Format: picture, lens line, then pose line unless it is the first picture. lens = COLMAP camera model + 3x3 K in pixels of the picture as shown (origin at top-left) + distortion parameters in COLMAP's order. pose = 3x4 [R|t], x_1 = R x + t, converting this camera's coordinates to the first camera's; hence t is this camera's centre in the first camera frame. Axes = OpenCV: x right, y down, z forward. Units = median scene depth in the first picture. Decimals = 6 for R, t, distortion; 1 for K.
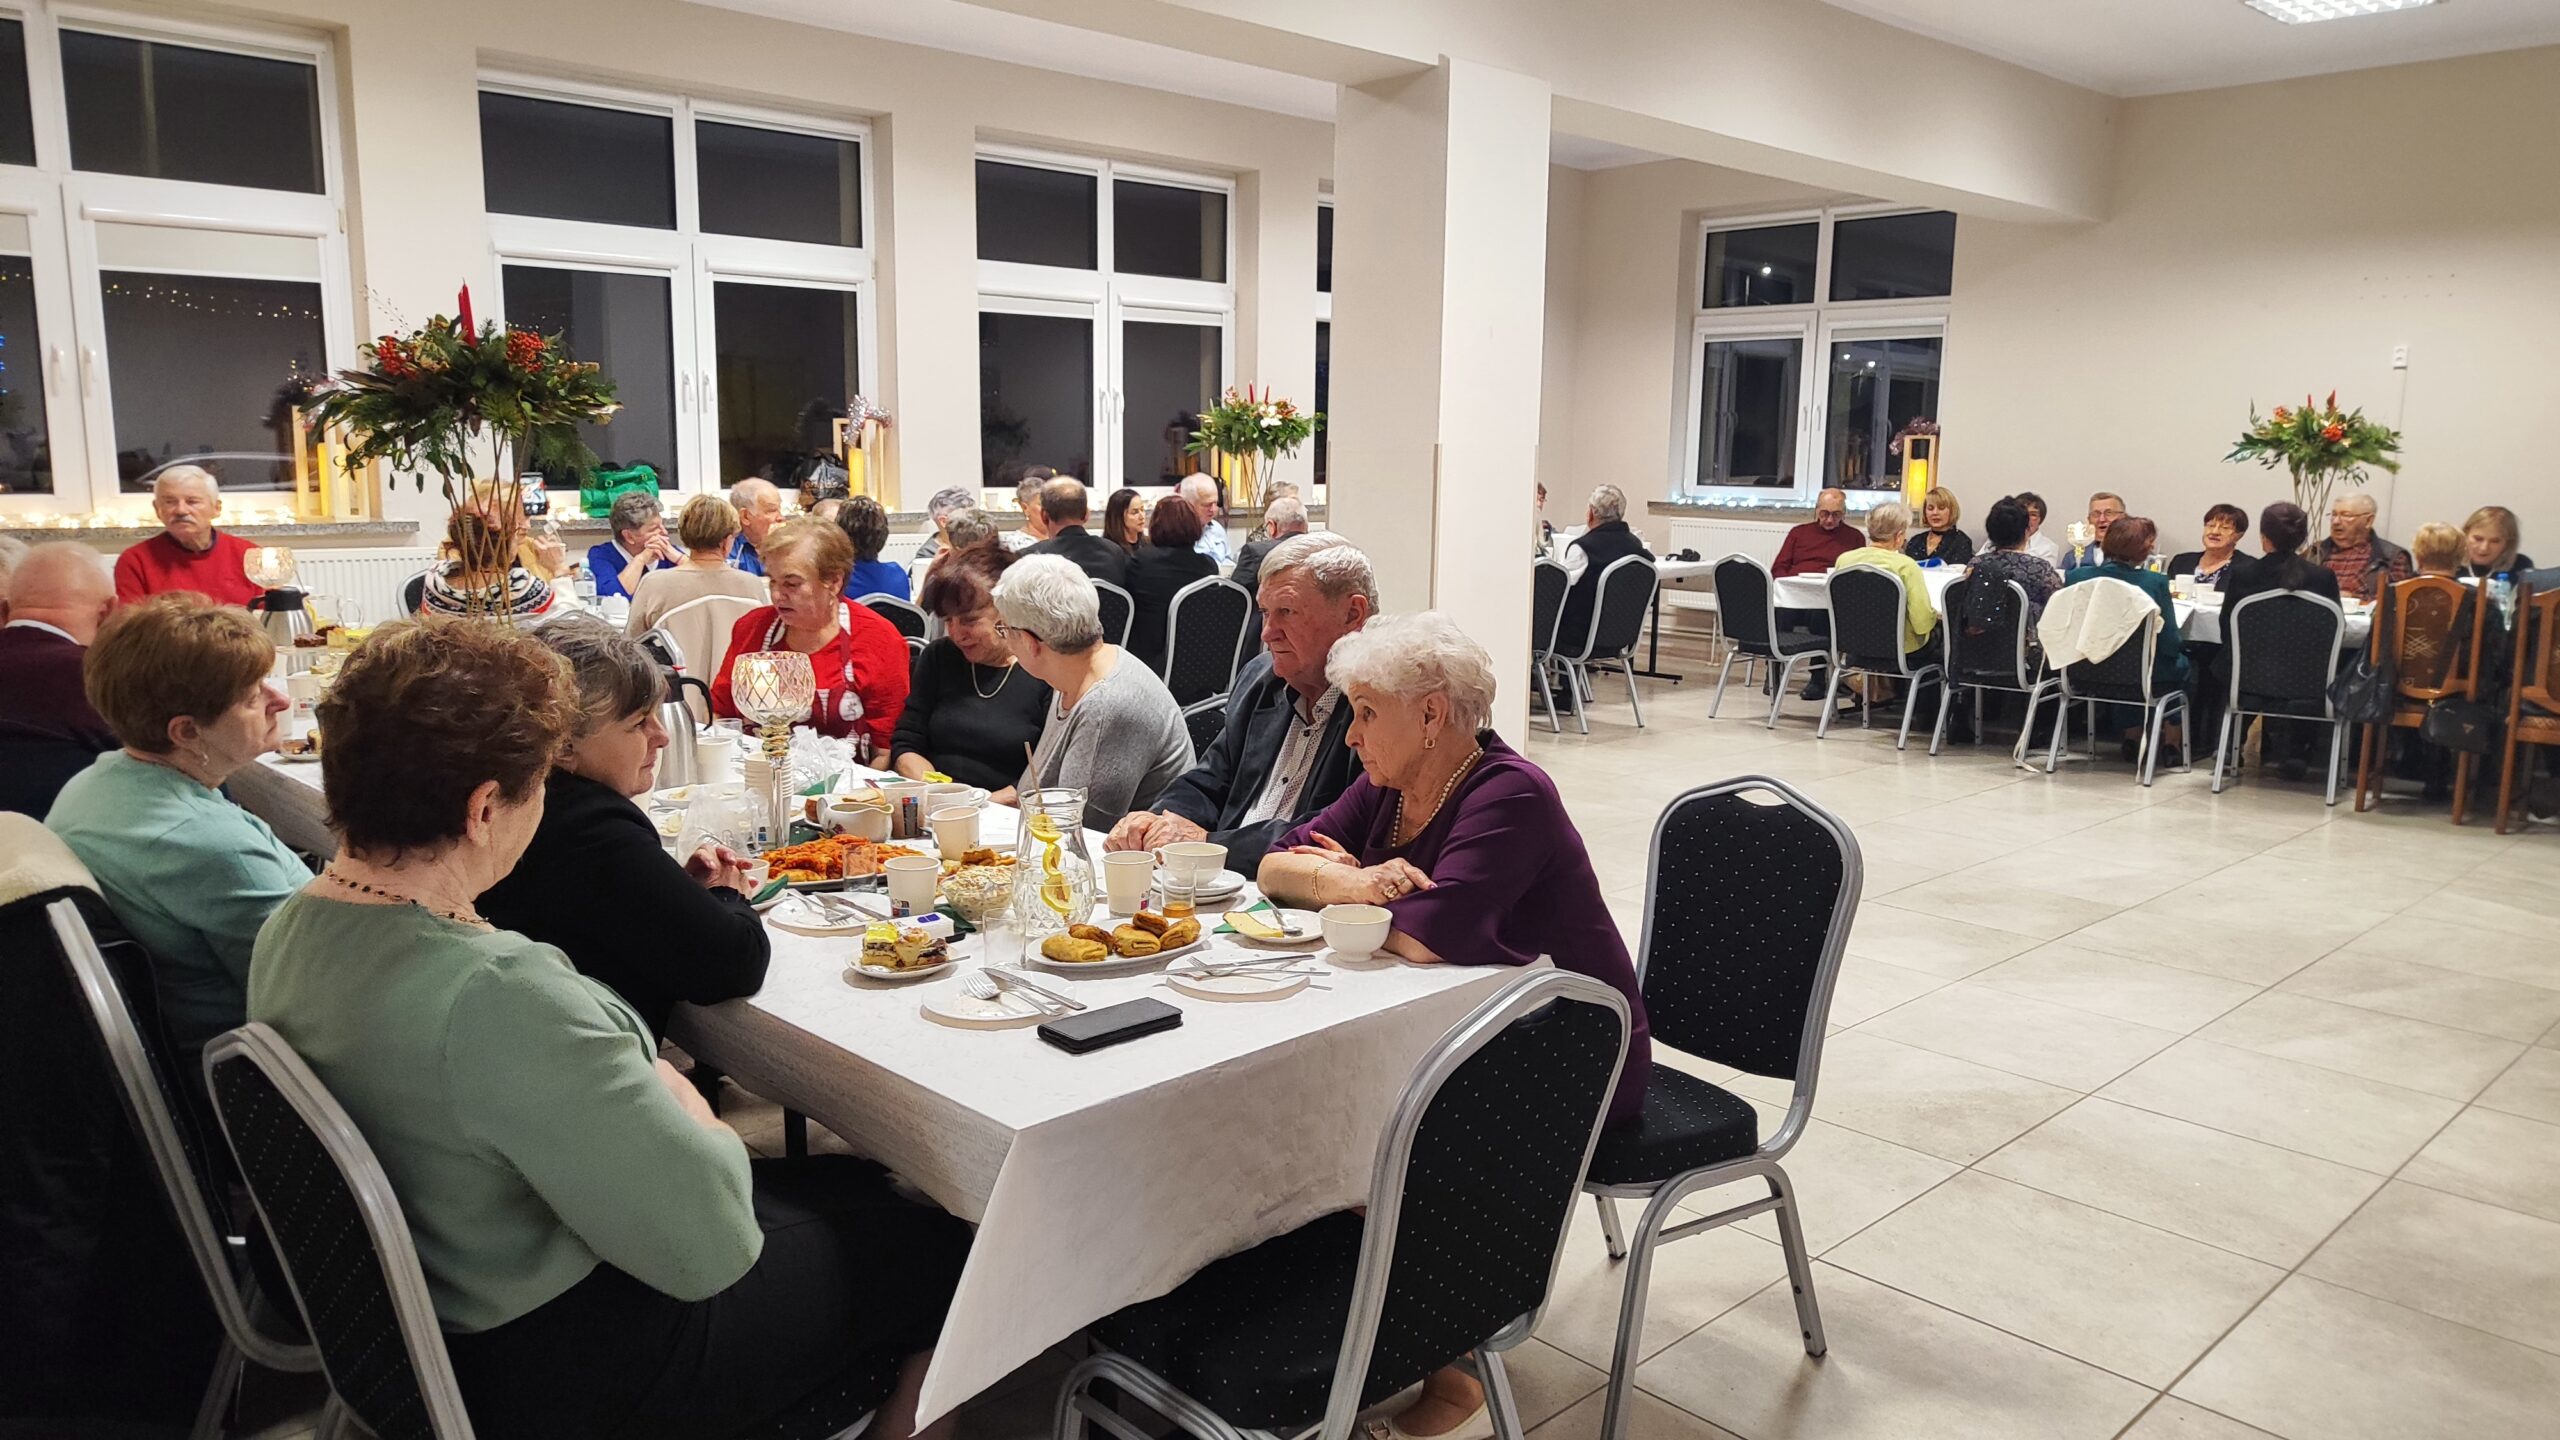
lens RADIAL K [[1747.4, 0, 1294.9], [0, 1747.4, 704.9], [0, 0, 1]] dist [0.112138, -0.113552]
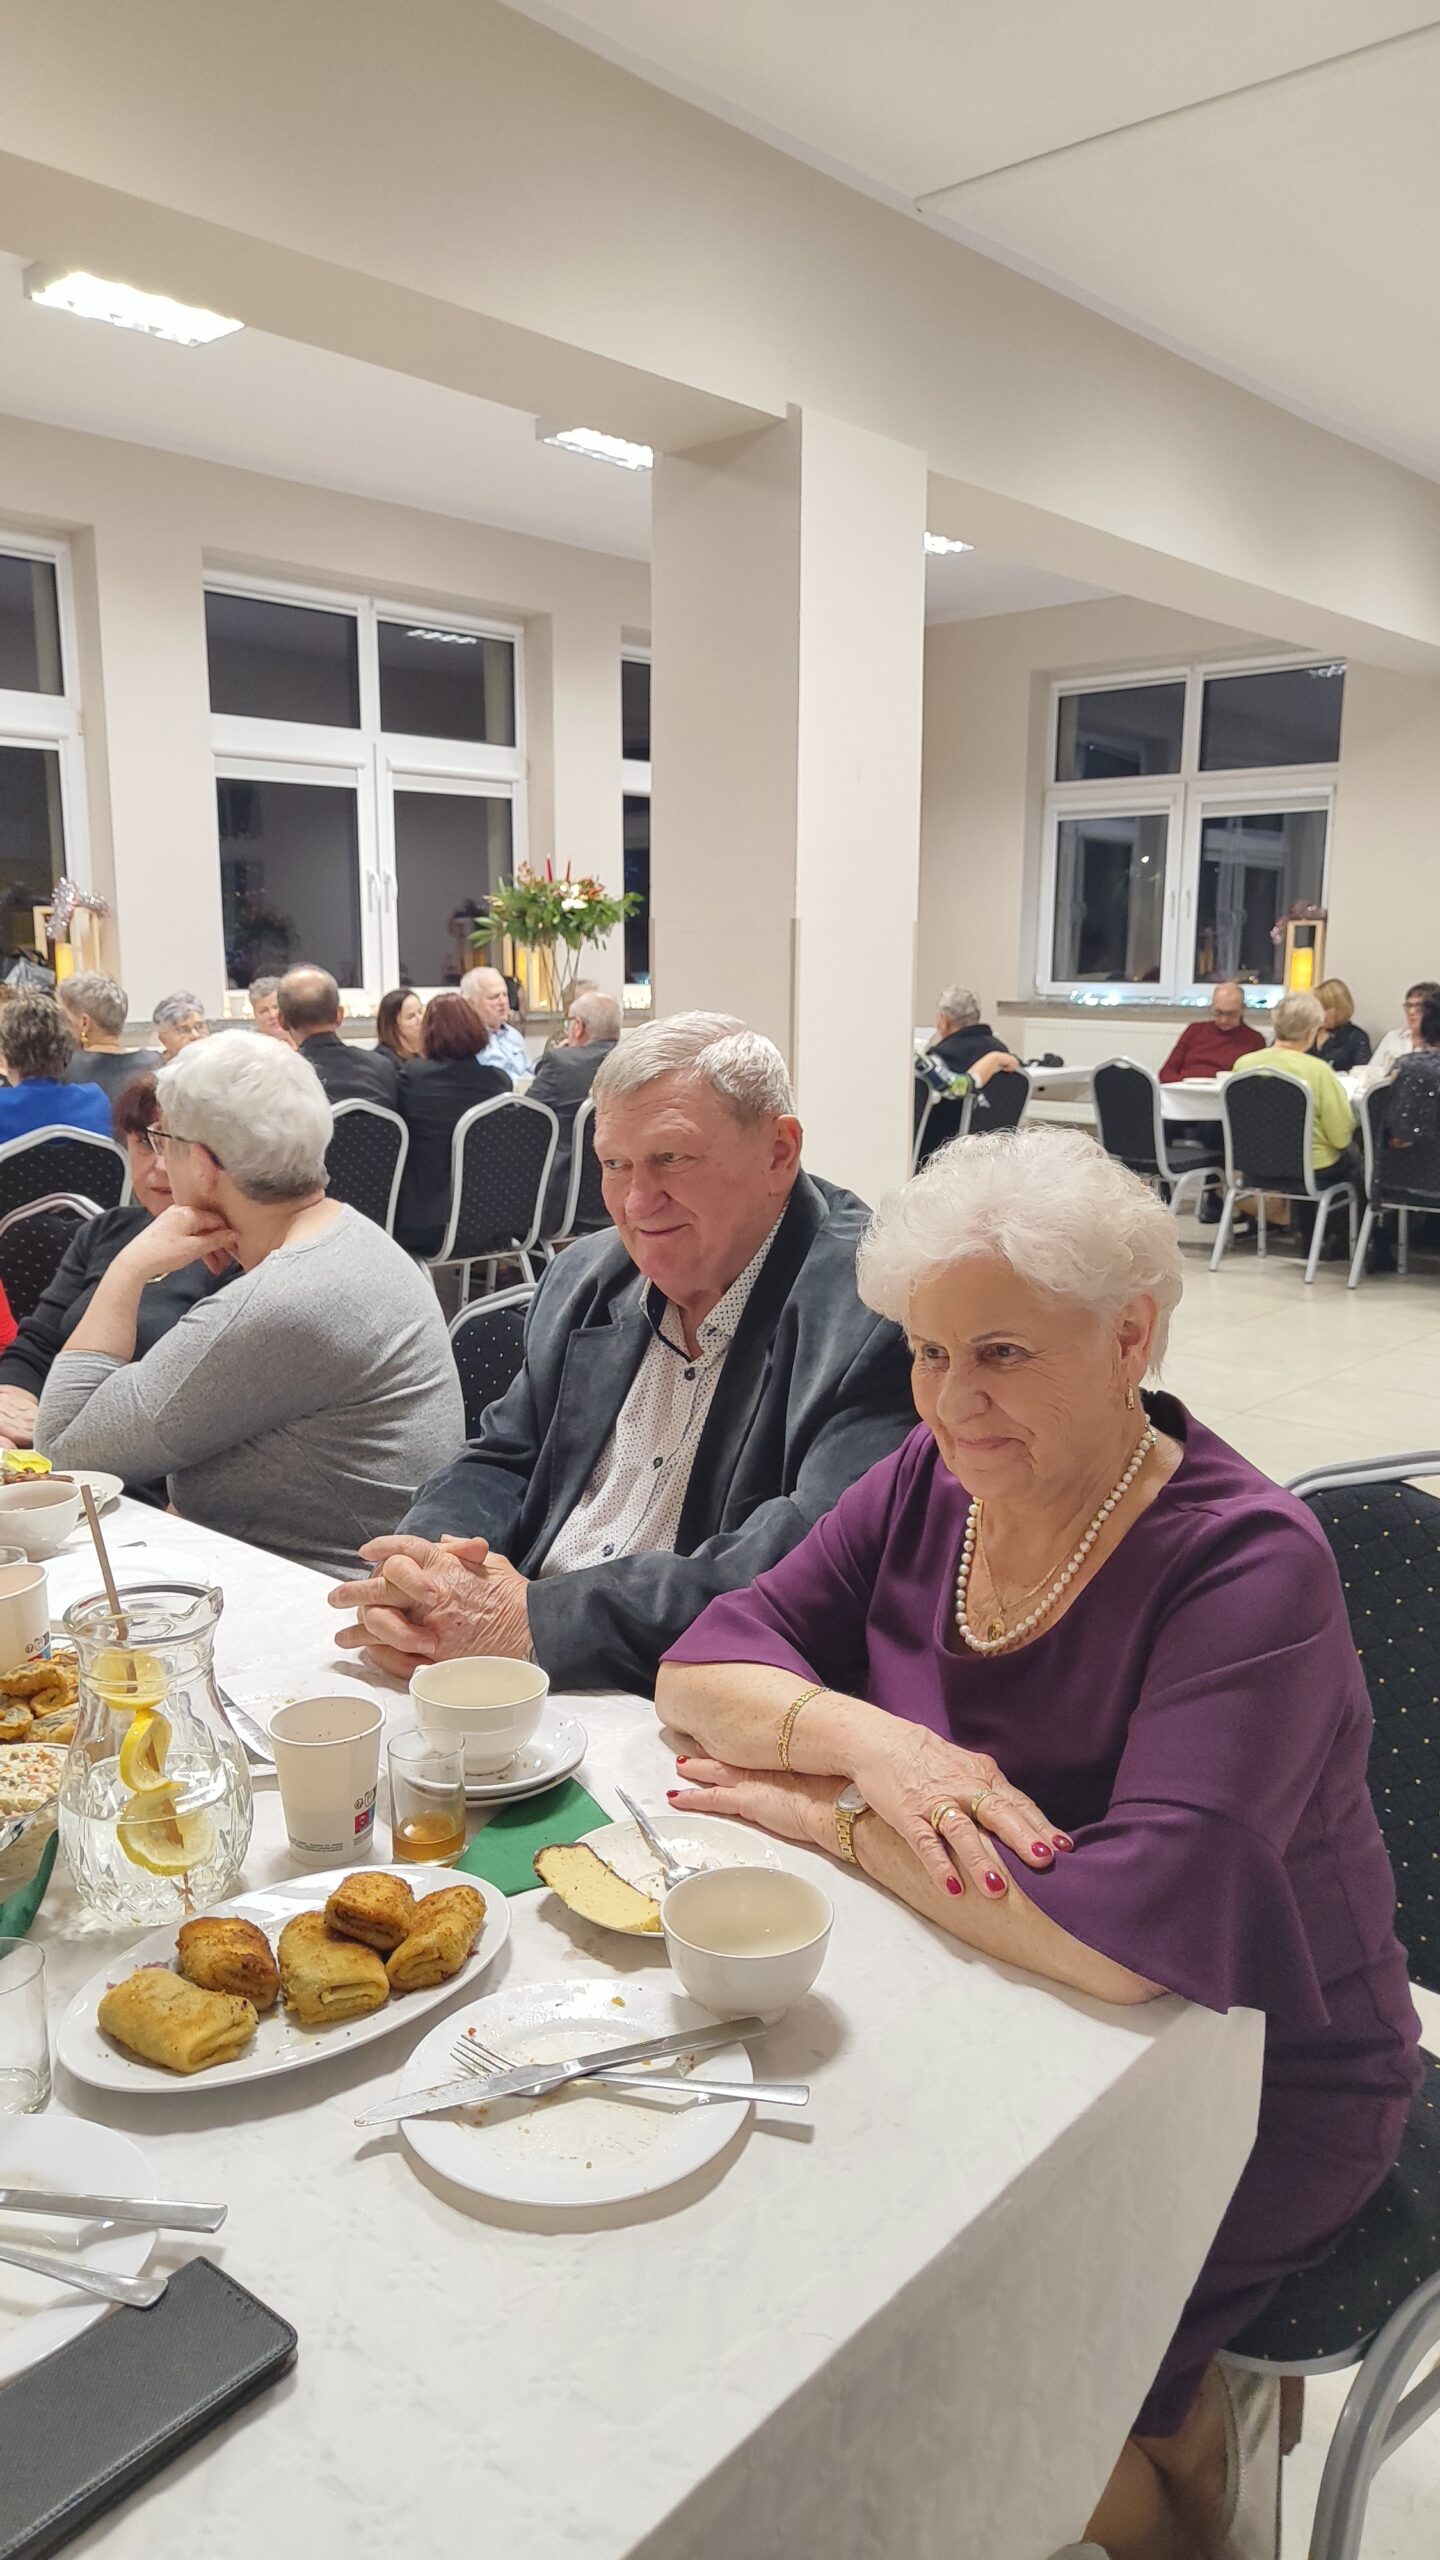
lens RADIAL K [[1729.0, 0, 720.0], [0, 1729.0, 1280.0], [0, 0, 1]] dist [0.041429, -0.055079]
pose [[0.997231, -0.024392, 0.070251, -0.006482], [0.021760, 0.999041, 0.037982, -0.013486], [-0.071110, -0.036348, 0.996806, 0.165758]]
